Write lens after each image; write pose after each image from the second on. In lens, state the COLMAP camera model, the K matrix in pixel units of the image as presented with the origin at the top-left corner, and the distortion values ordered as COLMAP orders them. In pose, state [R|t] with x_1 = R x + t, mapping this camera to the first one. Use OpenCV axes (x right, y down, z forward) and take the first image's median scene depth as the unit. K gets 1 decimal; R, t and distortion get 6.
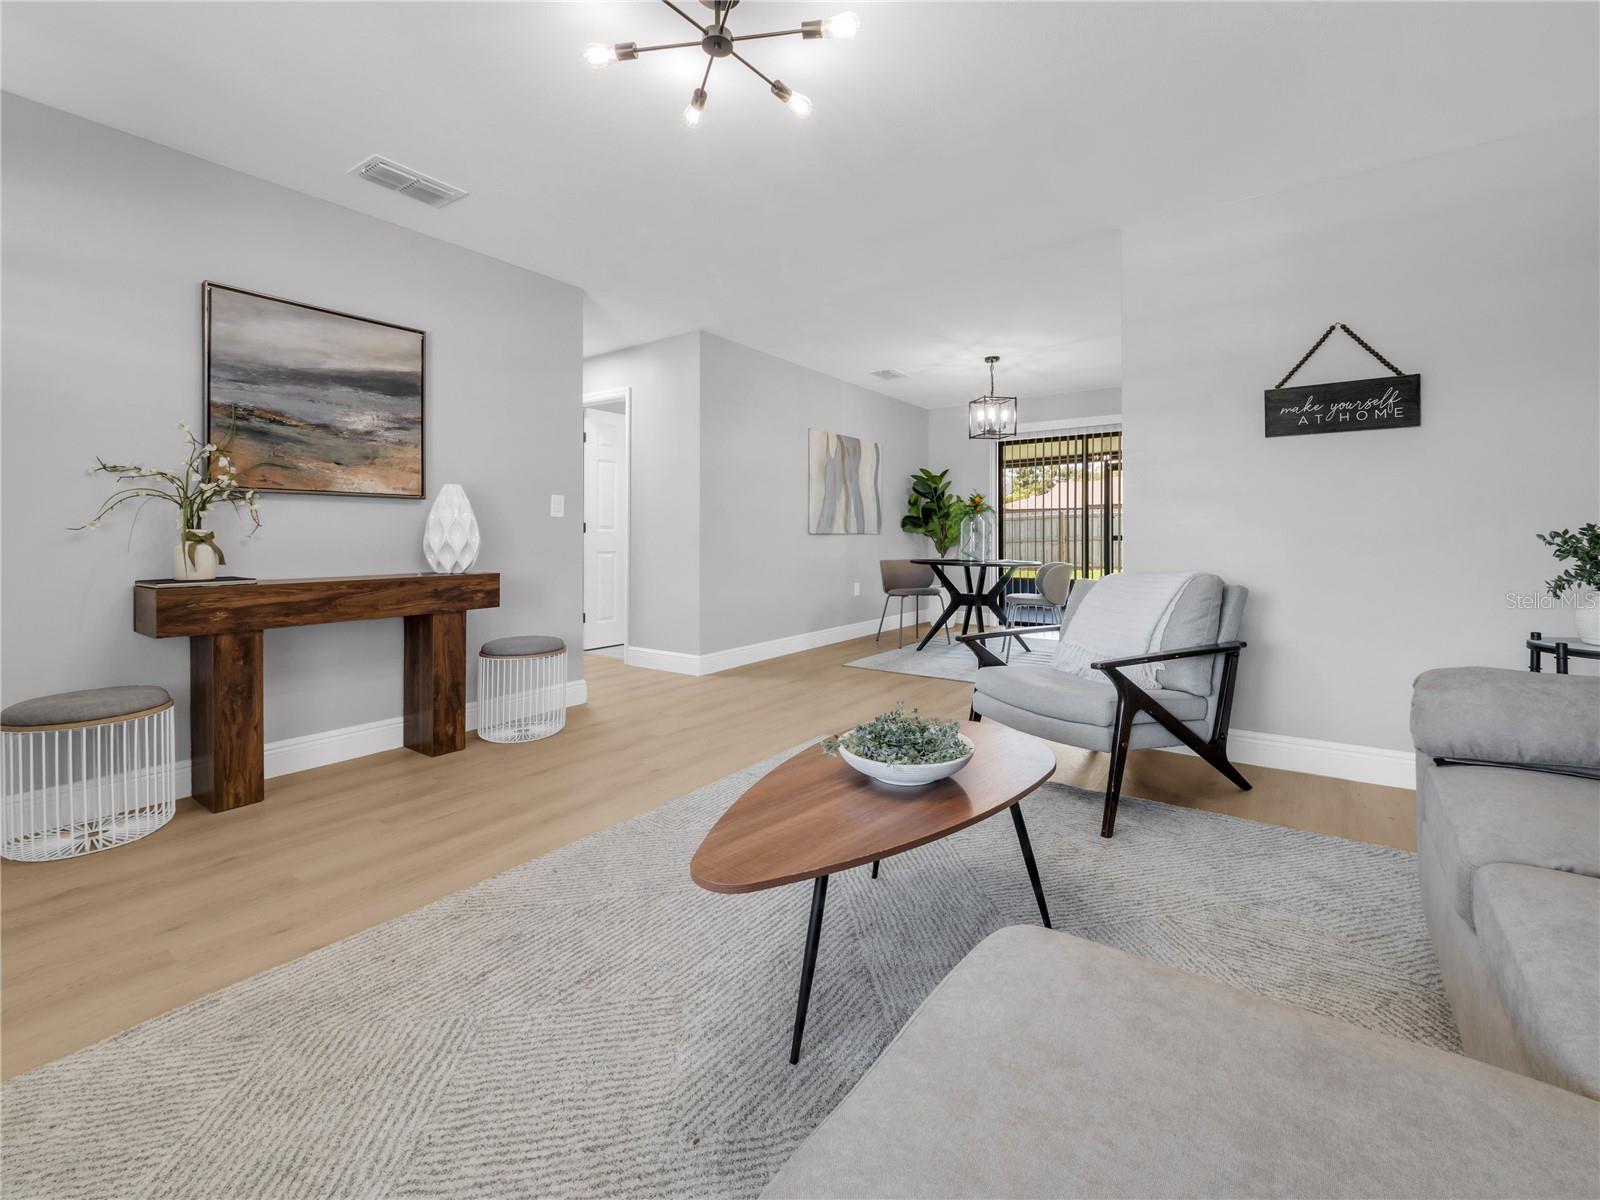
lens RADIAL K [[655.7, 0, 826.8], [0, 655.7, 540.4], [0, 0, 1]] dist [-0.000233, -0.000063]
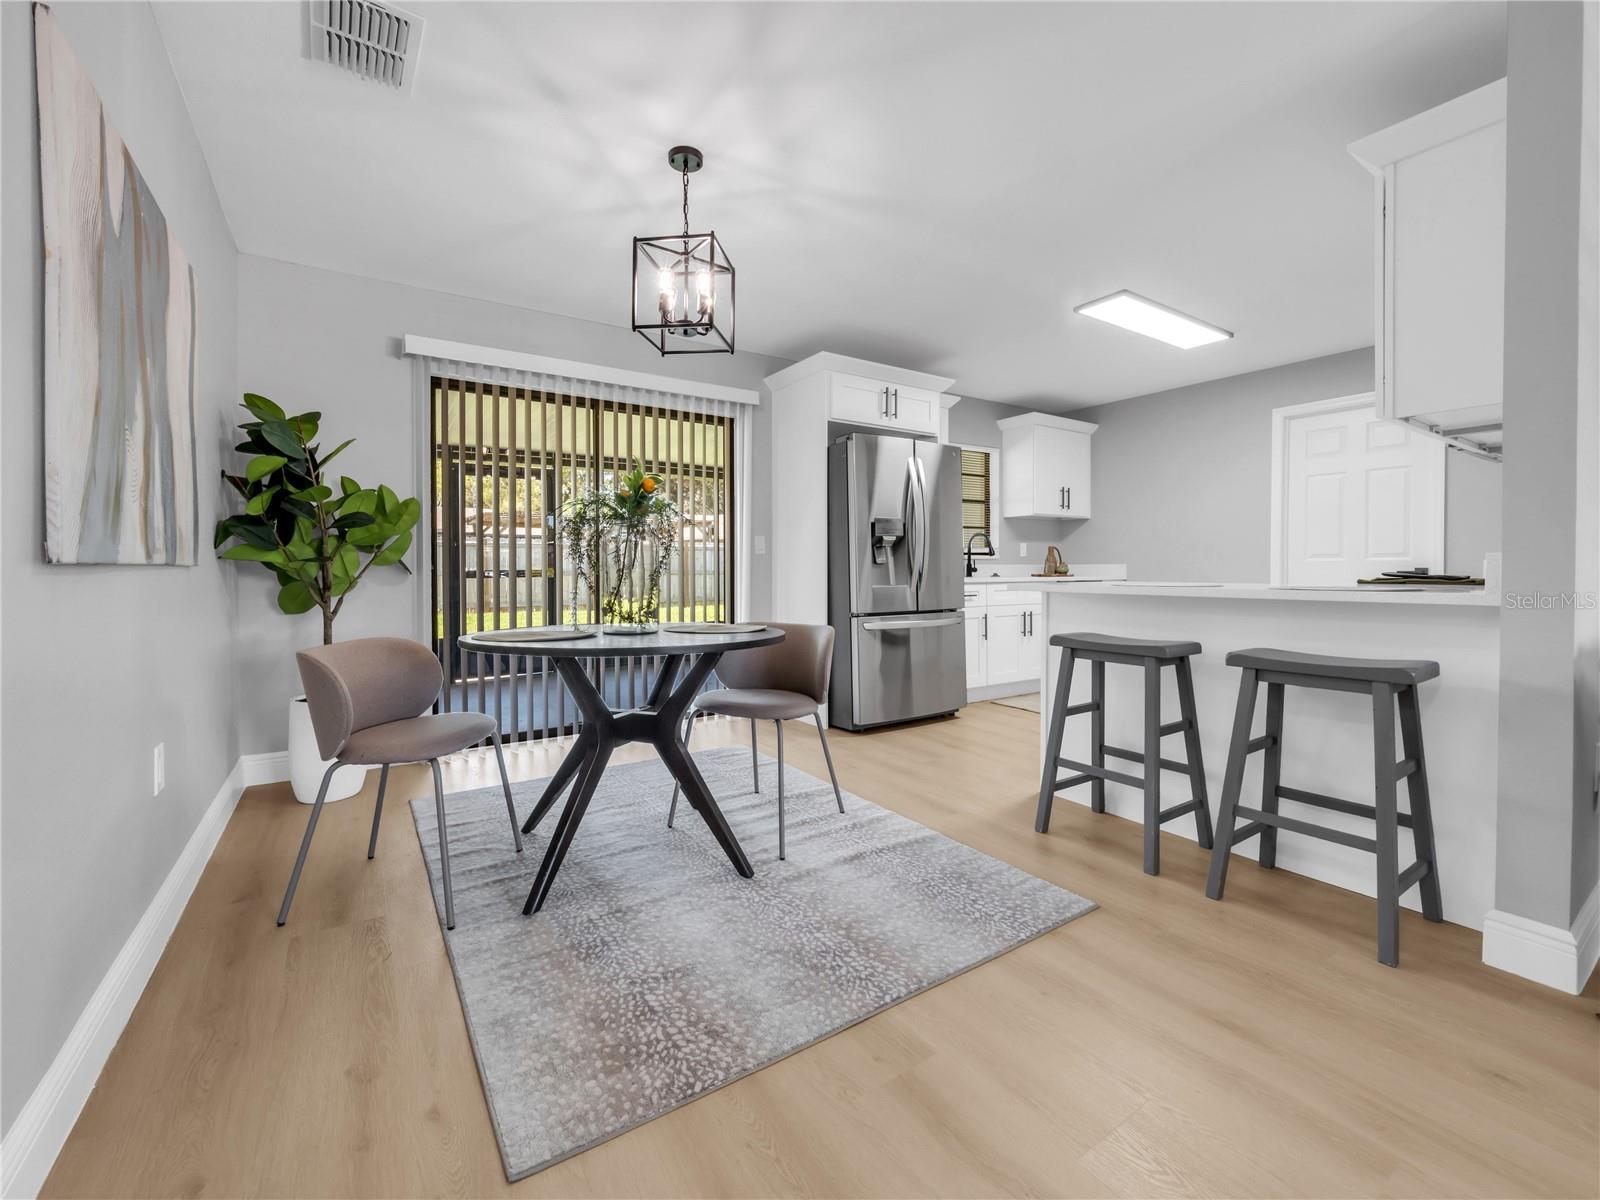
lens RADIAL K [[670.3, 0, 791.3], [0, 670.3, 575.5], [0, 0, 1]] dist [-0.010523, -0.000335]
pose [[0.381474, -0.011401, 0.924309, -0.217851], [0.010074, 0.999916, 0.008176, -0.011813], [-0.924325, 0.006193, 0.381556, 1.315735]]
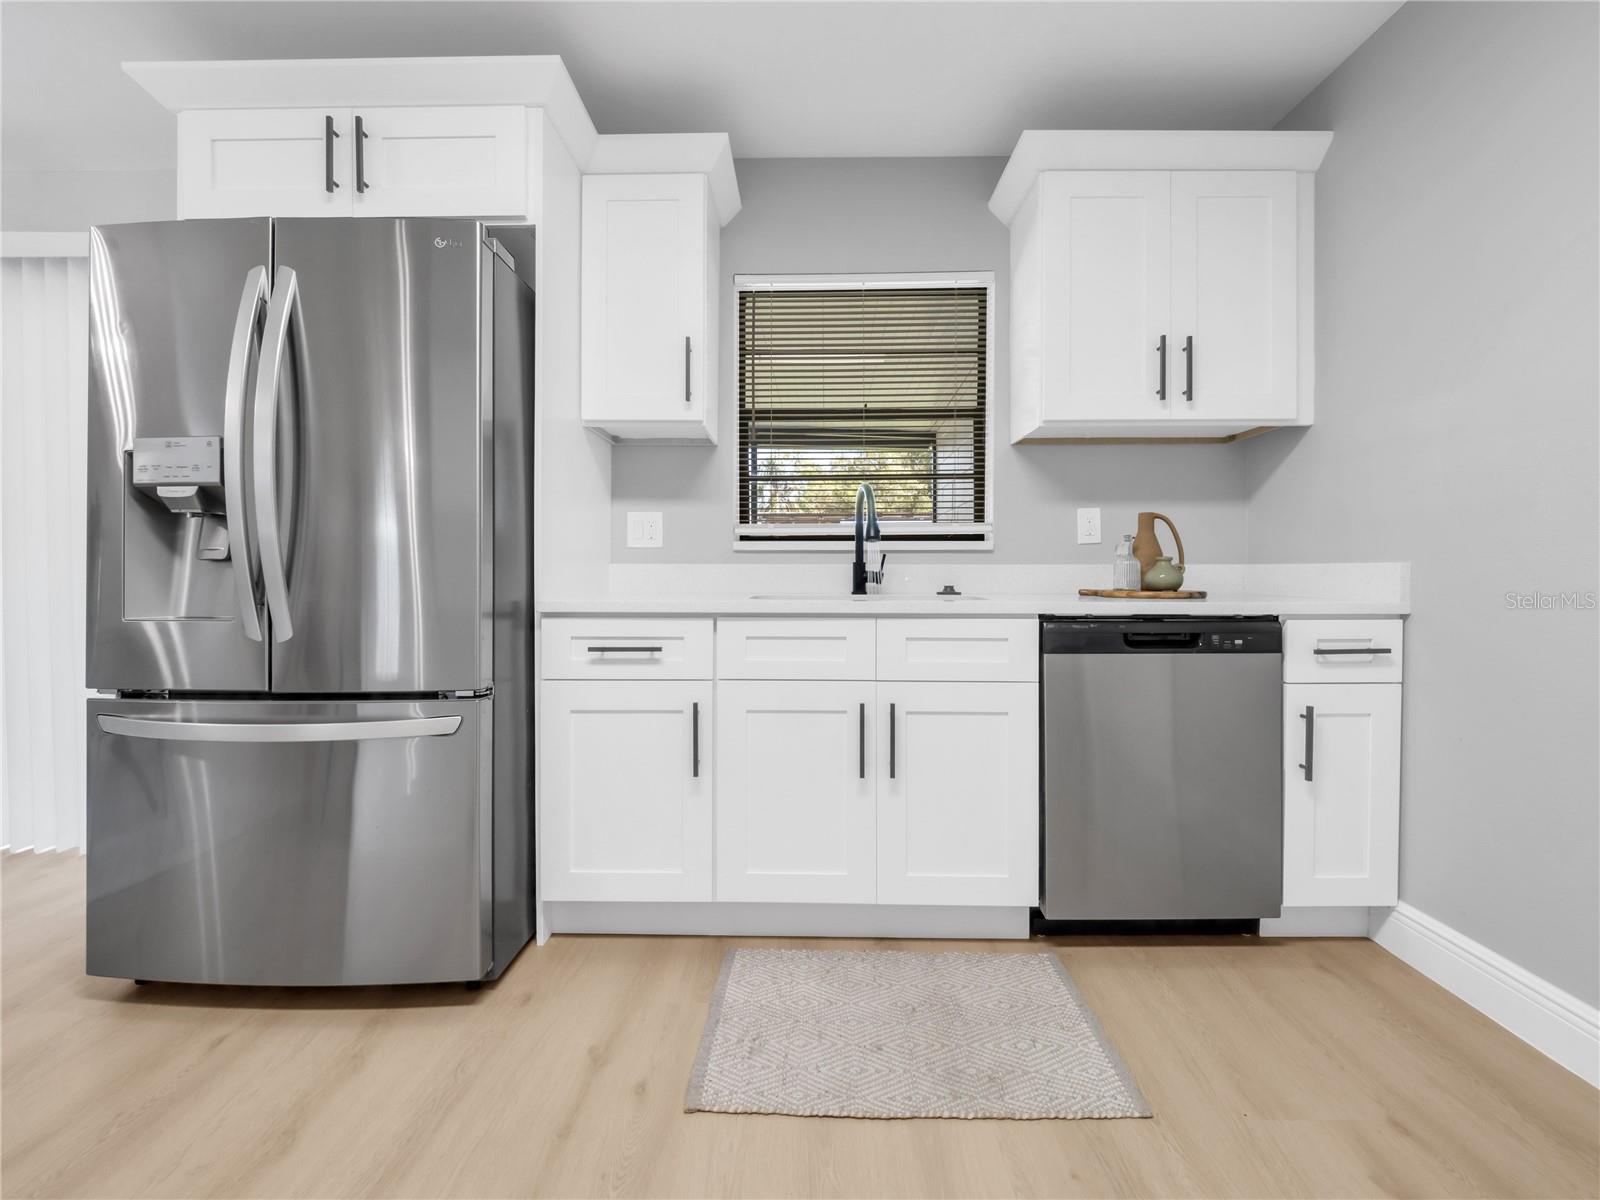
lens RADIAL K [[666.1, 0, 801.9], [0, 666.1, 581.2], [0, 0, 1]] dist [-0.006365, -0.000395]
pose [[0.833712, -0.008059, 0.552140, 1.144314], [0.002738, 0.999942, 0.010461, -0.010726], [-0.552192, -0.007210, 0.833686, 0.993346]]
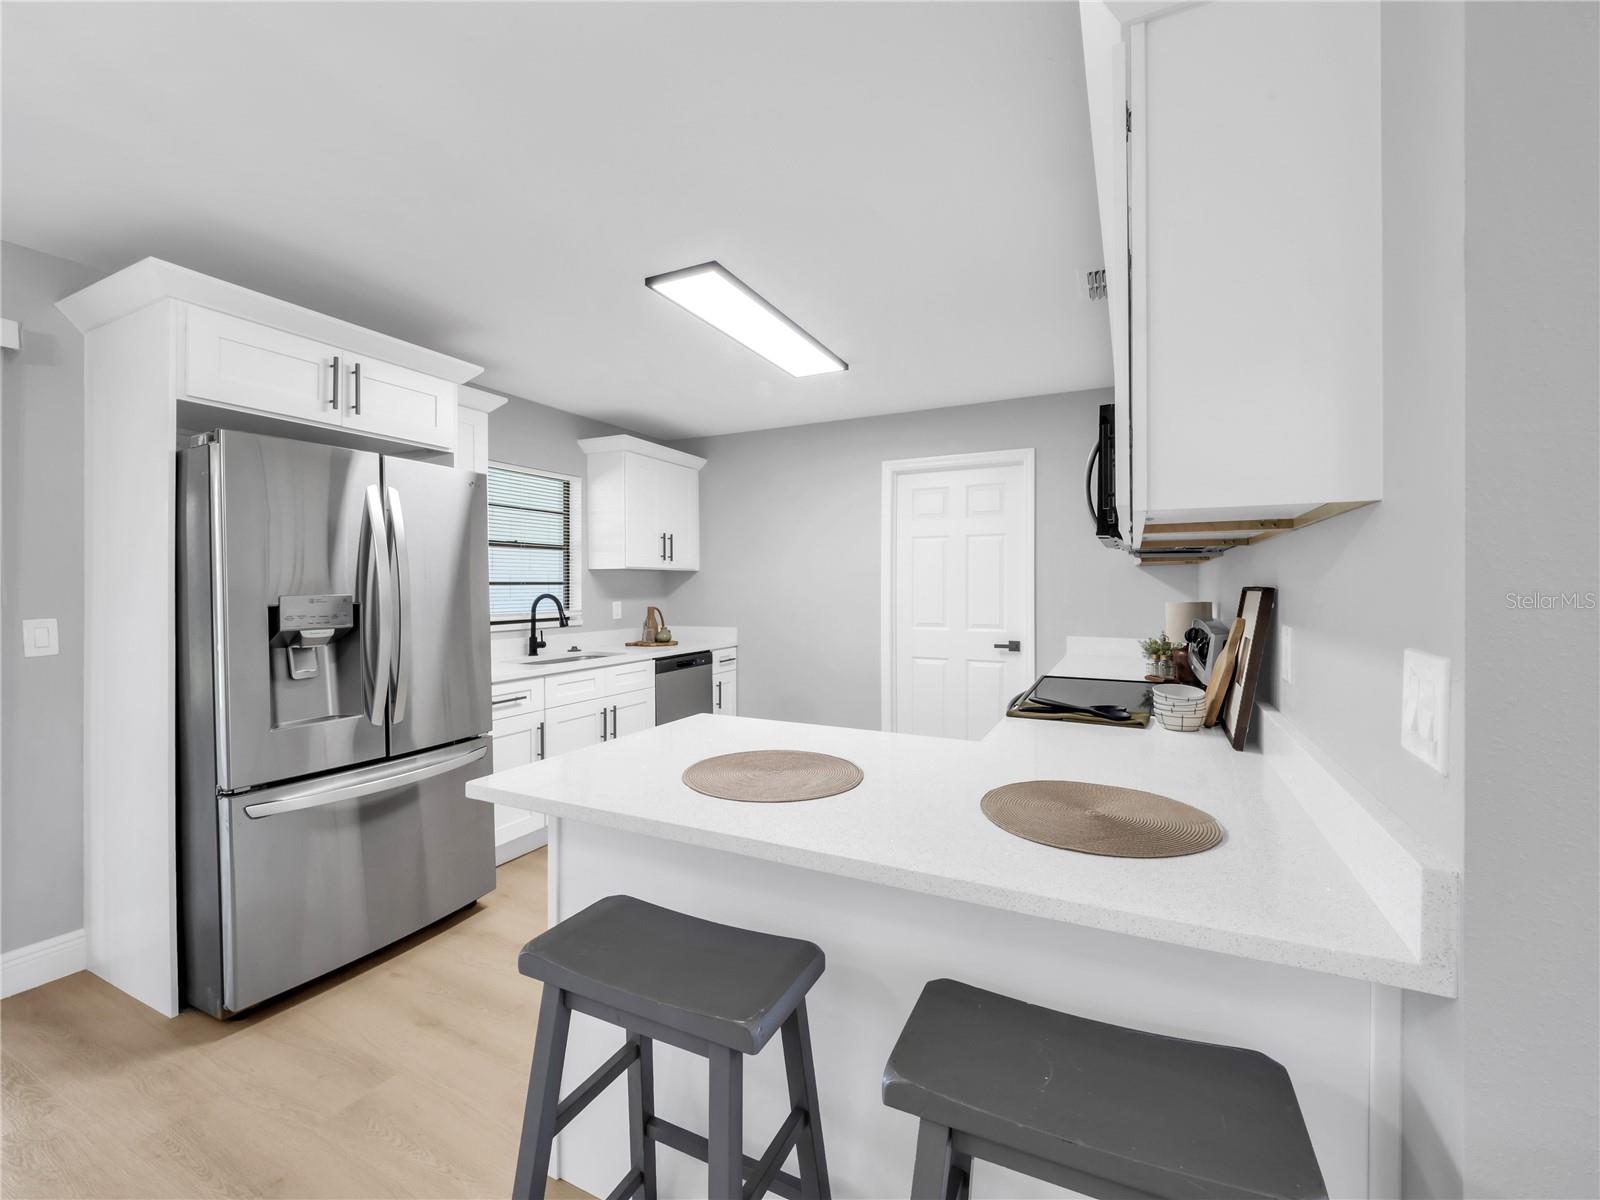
lens RADIAL K [[666.1, 0, 801.9], [0, 666.1, 581.2], [0, 0, 1]] dist [-0.006365, -0.000395]
pose [[-0.142984, 0.007270, 0.989698, 0.290918], [0.007889, 0.999950, -0.006206, -0.115570], [-0.989694, 0.006921, -0.143034, 1.237202]]
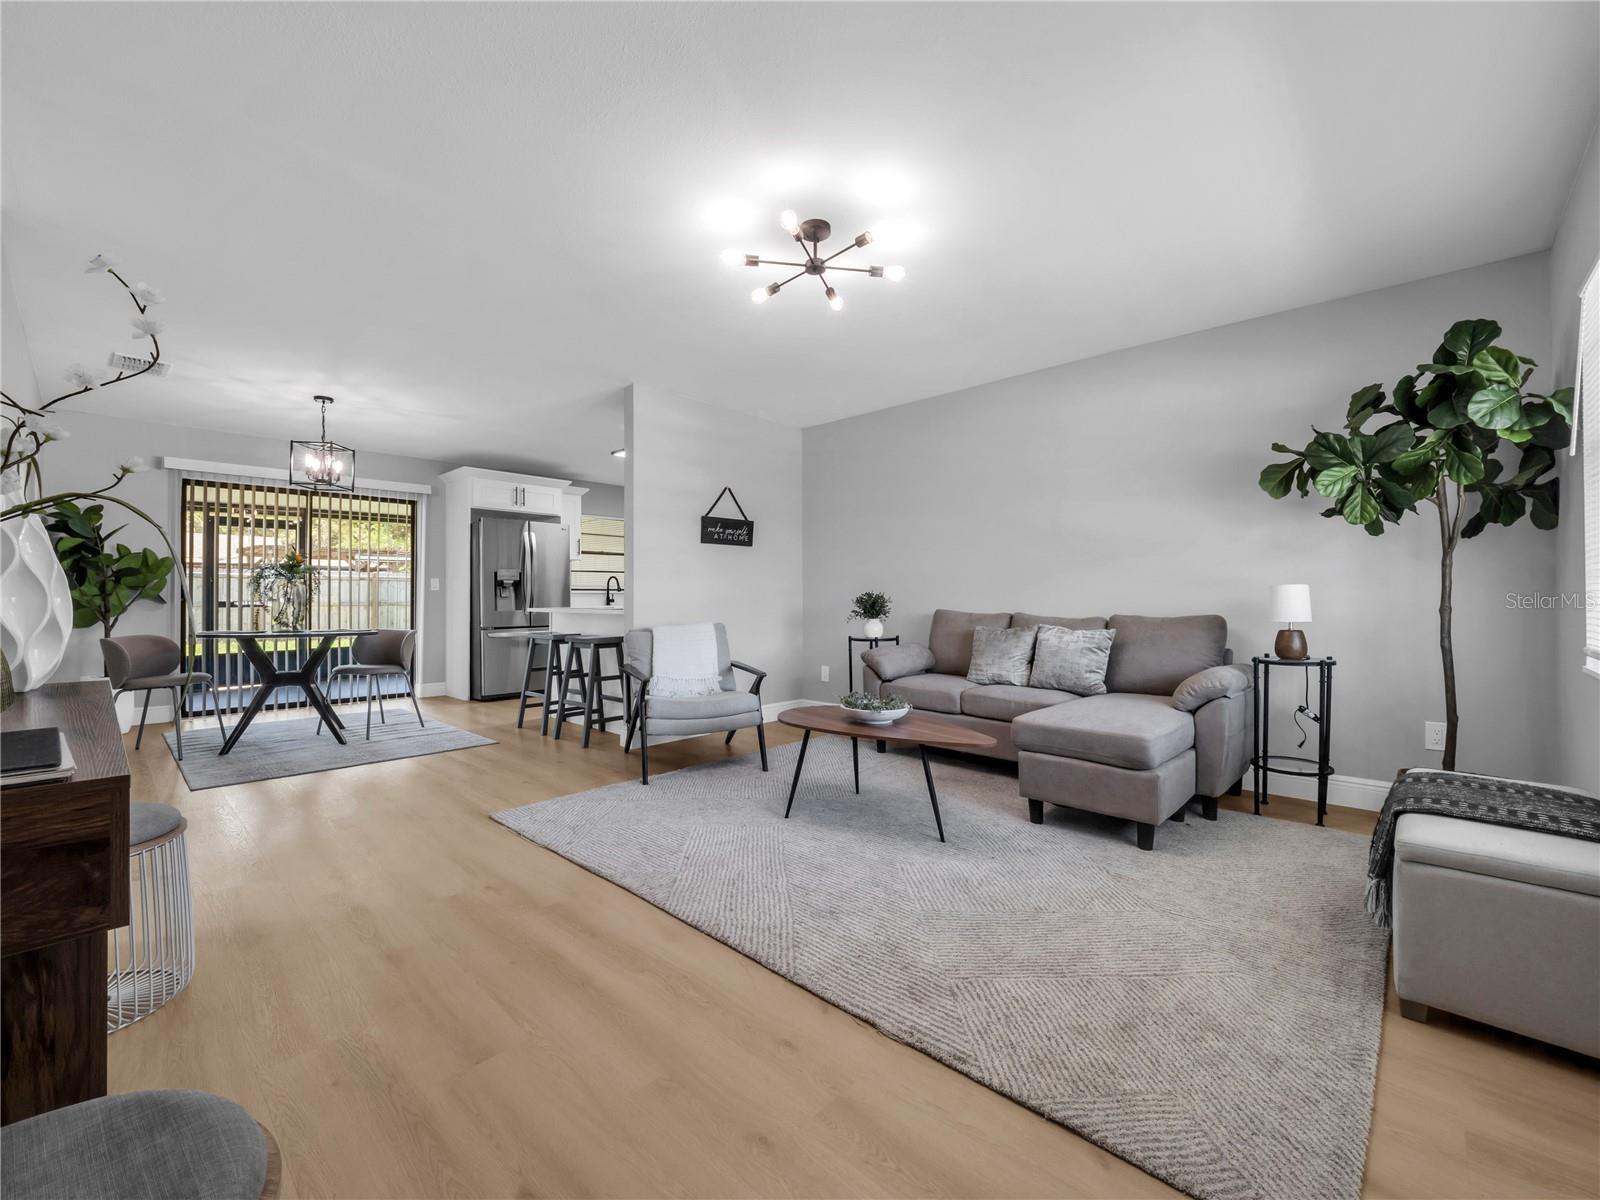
lens RADIAL K [[673.8, 0, 782.5], [0, 673.8, 596.2], [0, 0, 1]] dist [-0.003508, -0.000589]
pose [[0.175765, 0.002101, 0.984430, -0.886051], [0.009317, 0.999949, -0.003797, -0.008856], [-0.984388, 0.009839, 0.175737, 0.419310]]
